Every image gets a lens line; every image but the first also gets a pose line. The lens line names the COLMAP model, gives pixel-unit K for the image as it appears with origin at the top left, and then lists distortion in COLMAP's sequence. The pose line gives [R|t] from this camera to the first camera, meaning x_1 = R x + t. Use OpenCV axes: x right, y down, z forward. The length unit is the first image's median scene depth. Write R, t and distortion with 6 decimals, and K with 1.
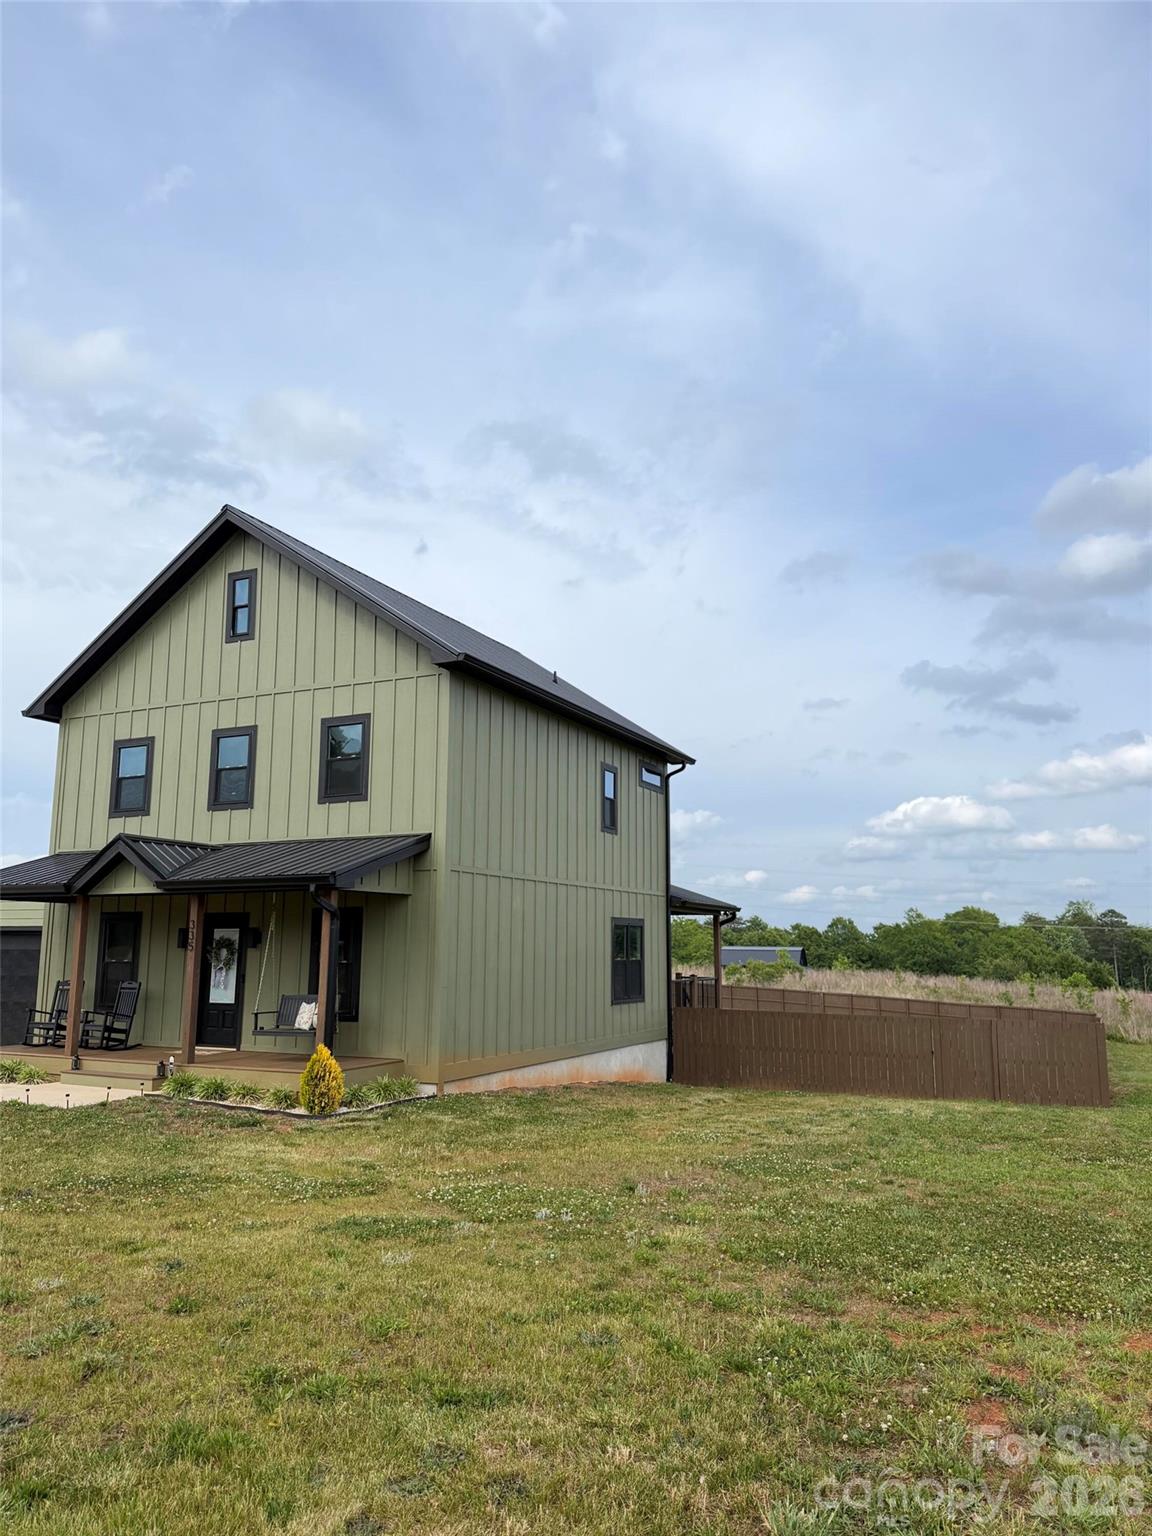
lens RADIAL K [[1089.9, 0, 577.4], [0, 1089.9, 769.3], [0, 0, 1]] dist [0.008180, 0.000003]
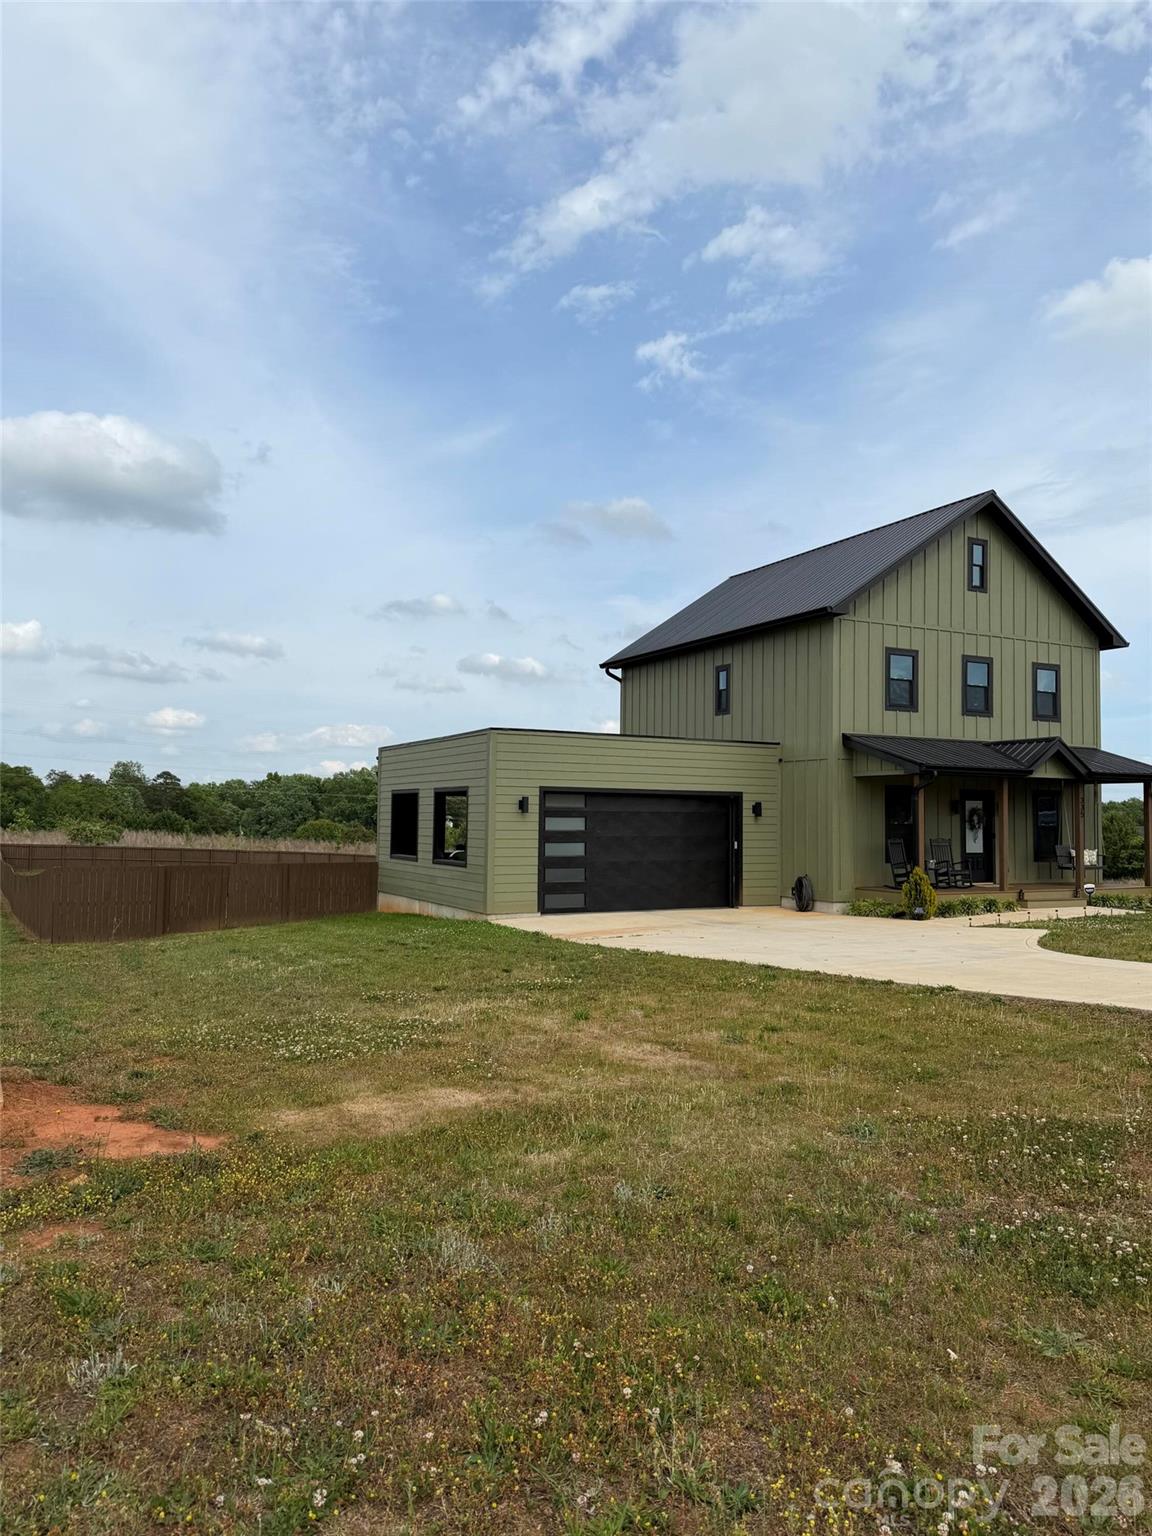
lens RADIAL K [[1089.9, 0, 573.4], [0, 1089.9, 767.4], [0, 0, 1]] dist [0.008180, 0.000003]
pose [[0.626826, 0.040859, 0.778087, -1.661662], [-0.139168, 0.988437, 0.060209, 0.085864], [-0.766630, -0.146026, 0.625264, 0.502825]]
